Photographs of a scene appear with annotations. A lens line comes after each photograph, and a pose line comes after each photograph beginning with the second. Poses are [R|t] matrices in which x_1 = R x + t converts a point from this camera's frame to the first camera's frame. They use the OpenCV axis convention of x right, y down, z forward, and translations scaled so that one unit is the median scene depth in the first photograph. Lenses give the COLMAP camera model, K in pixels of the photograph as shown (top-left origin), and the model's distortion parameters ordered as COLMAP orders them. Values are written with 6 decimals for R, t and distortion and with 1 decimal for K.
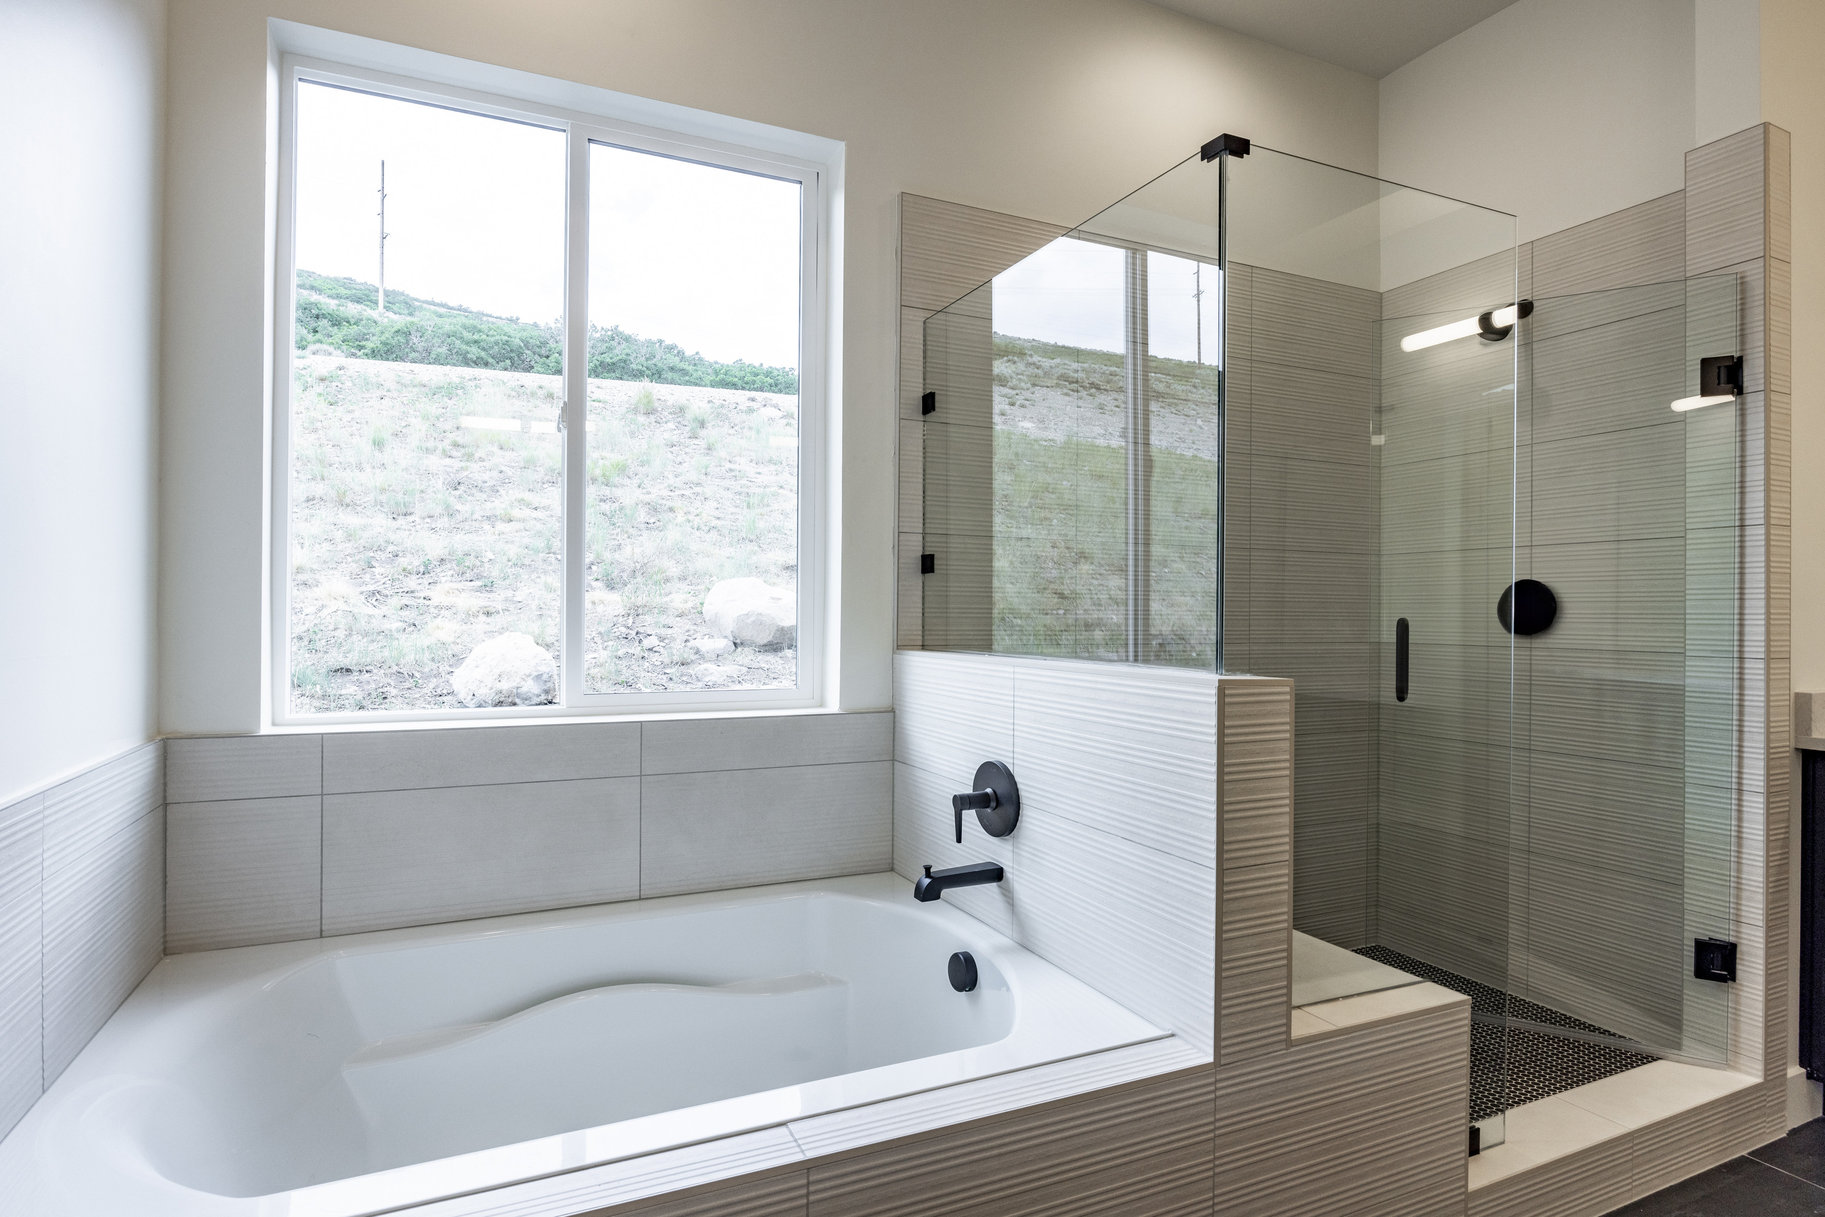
lens RADIAL K [[883.9, 0, 858.7], [0, 883.9, 617.1], [0, 0, 1]] dist [-0.007906, 0.001992]
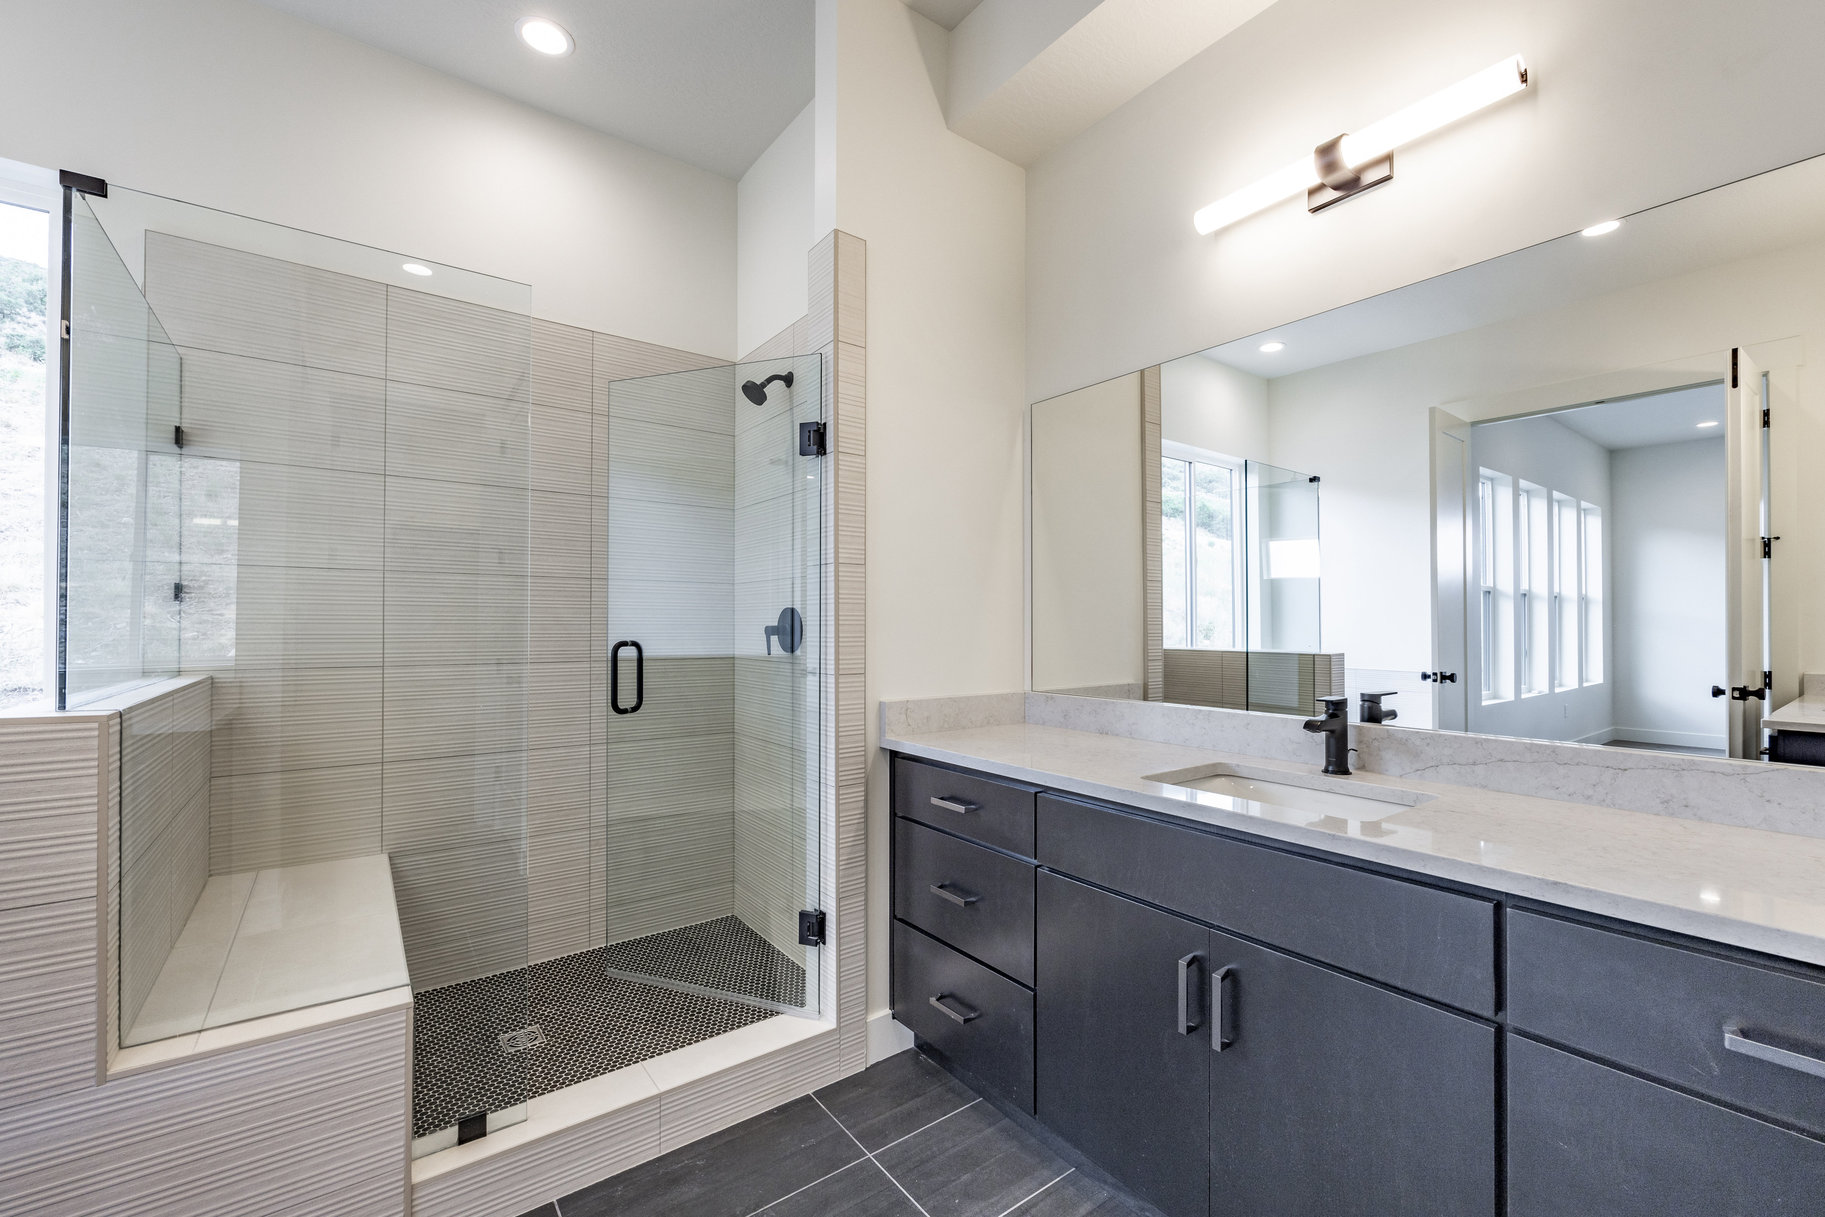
lens RADIAL K [[738.5, 0, 923.3], [0, 738.5, 617.3], [0, 0, 1]] dist [-0.000911, -0.000688]
pose [[0.977614, -0.005444, 0.210337, 0.937081], [0.007575, 0.999928, -0.009328, -0.020188], [-0.210271, 0.010712, 0.977585, -0.015494]]
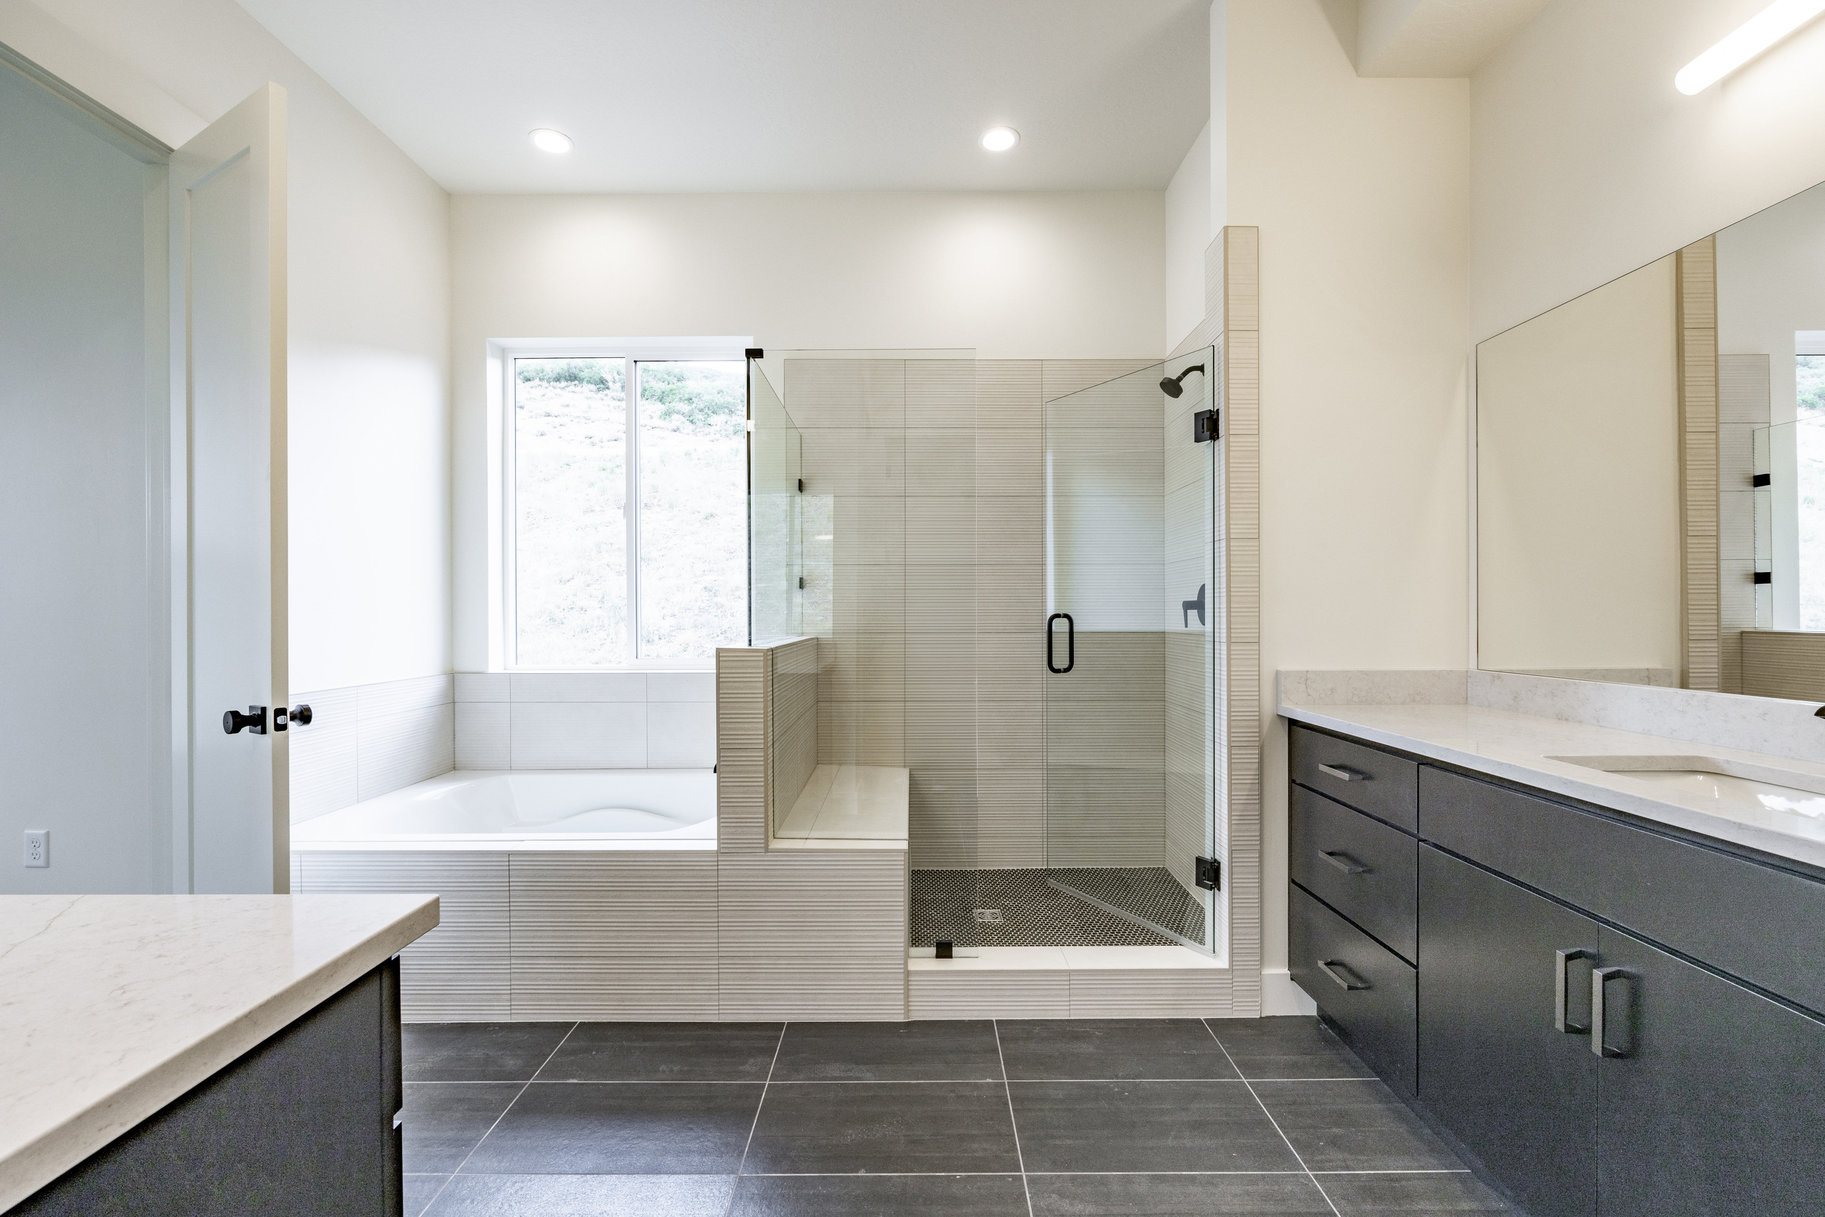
lens RADIAL K [[738.5, 0, 911.7], [0, 738.5, 614.3], [0, 0, 1]] dist [-0.000911, -0.000688]
pose [[0.901234, -0.008830, -0.433244, 1.084814], [0.009150, 0.999957, -0.001346, 0.003845], [0.433237, -0.002752, 0.901276, -0.182838]]
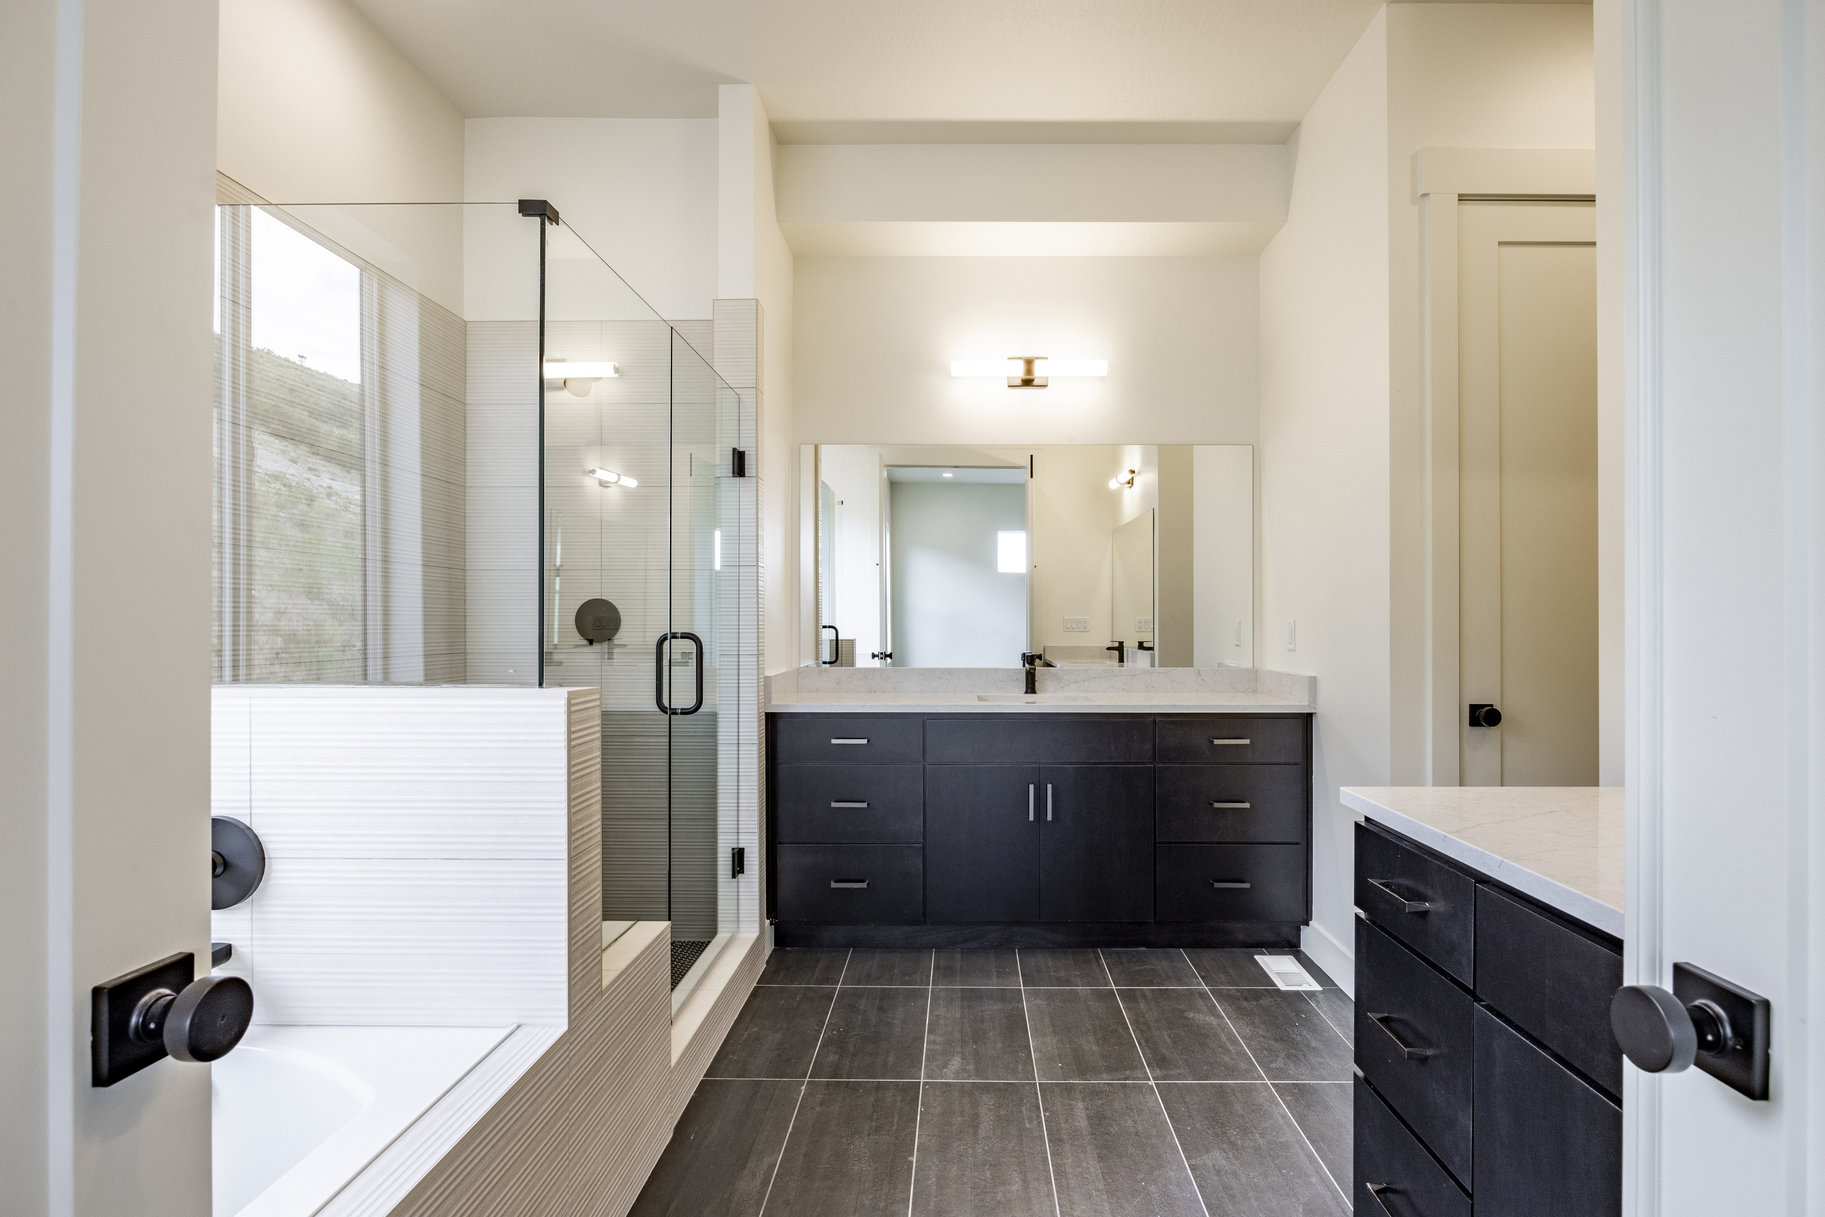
lens RADIAL K [[883.9, 0, 960.5], [0, 883.9, 629.5], [0, 0, 1]] dist [-0.007906, 0.001992]
pose [[0.432472, -0.012450, 0.901561, -0.195409], [0.008821, 0.999915, 0.009577, -0.007439], [-0.901604, 0.003811, 0.432546, 0.026456]]
